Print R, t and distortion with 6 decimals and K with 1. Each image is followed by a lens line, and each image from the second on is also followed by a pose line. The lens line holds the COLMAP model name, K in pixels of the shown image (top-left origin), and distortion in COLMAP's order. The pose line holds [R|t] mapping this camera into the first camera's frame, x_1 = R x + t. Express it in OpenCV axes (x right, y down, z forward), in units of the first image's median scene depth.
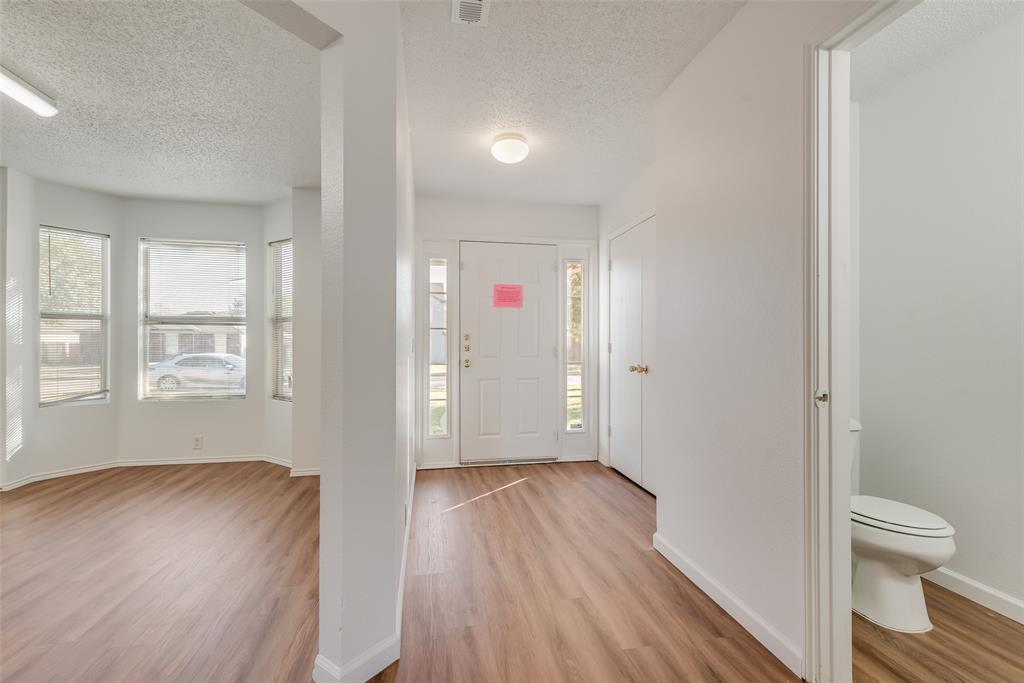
lens RADIAL K [[456.4, 0, 514.6], [0, 456.4, 348.8], [0, 0, 1]] dist [0.001470, 0.000079]
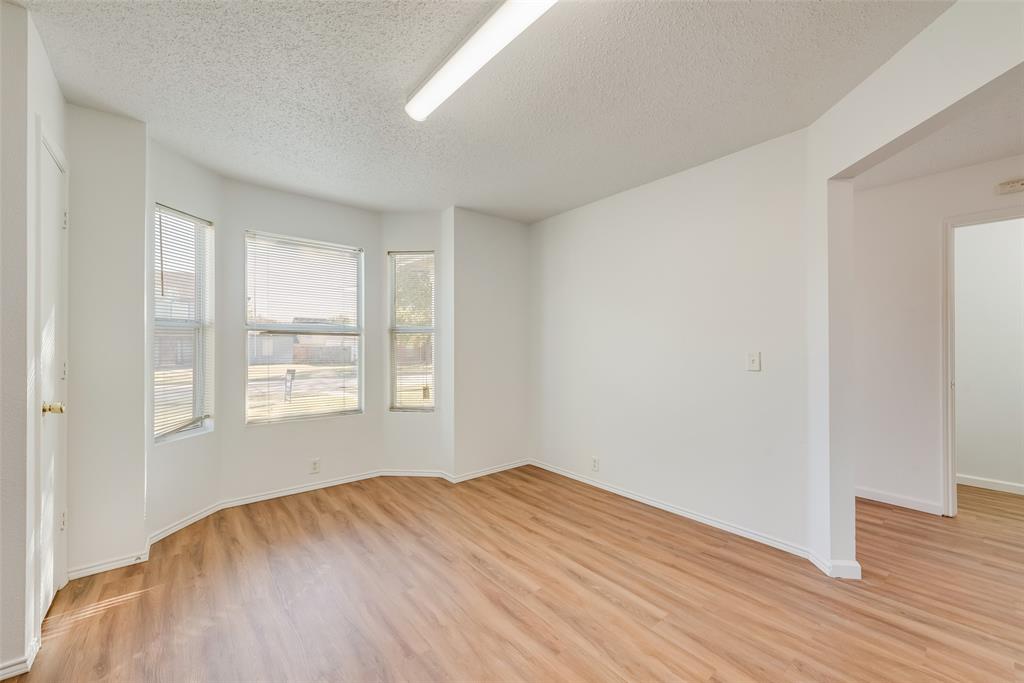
lens RADIAL K [[419.7, 0, 516.1], [0, 419.7, 345.2], [0, 0, 1]] dist [0.003430, -0.000267]
pose [[0.864785, 0.001700, 0.502139, -0.764520], [0.001833, 0.999977, -0.006542, -0.025522], [-0.502138, 0.006578, 0.864762, 0.088291]]
